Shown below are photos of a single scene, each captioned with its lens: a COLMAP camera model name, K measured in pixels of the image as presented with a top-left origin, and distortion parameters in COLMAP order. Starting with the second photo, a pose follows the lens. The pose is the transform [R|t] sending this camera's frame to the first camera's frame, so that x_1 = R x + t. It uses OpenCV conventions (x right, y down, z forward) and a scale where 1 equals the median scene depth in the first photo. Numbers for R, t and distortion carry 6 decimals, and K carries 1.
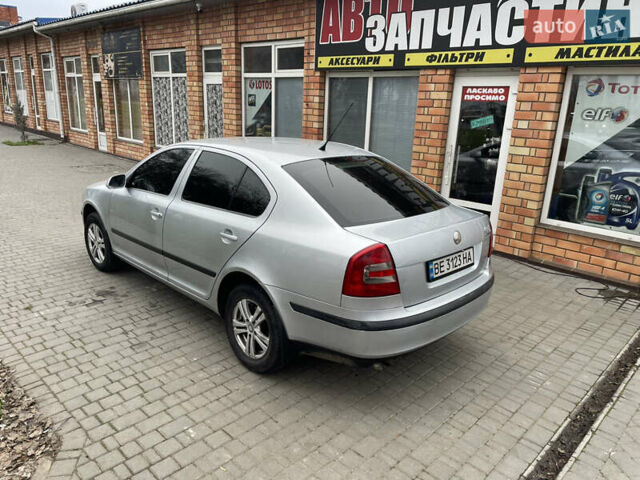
lens RADIAL K [[478.6, 0, 325.6], [0, 478.6, 240.9], [0, 0, 1]] dist [0.087827, -0.108682]
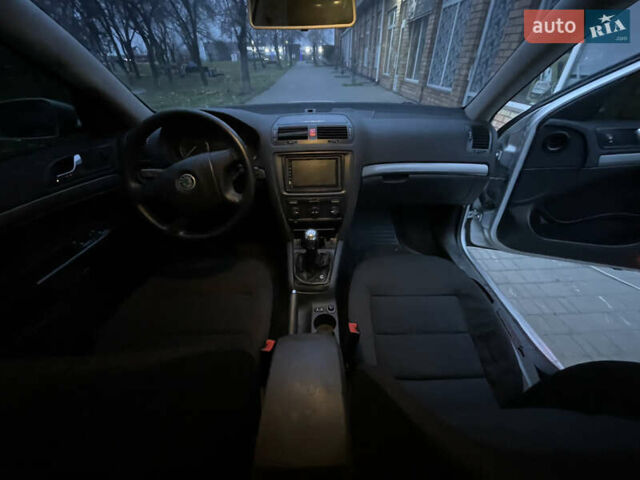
lens RADIAL K [[249.7, 0, 322.4], [0, 249.7, 241.8], [0, 0, 1]] dist [0.001443, 0.000236]
pose [[0.723196, 0.369719, -0.583348, -0.106844], [-0.152807, 0.909369, 0.386908, -0.115000], [0.673526, -0.190670, 0.714148, 0.780924]]
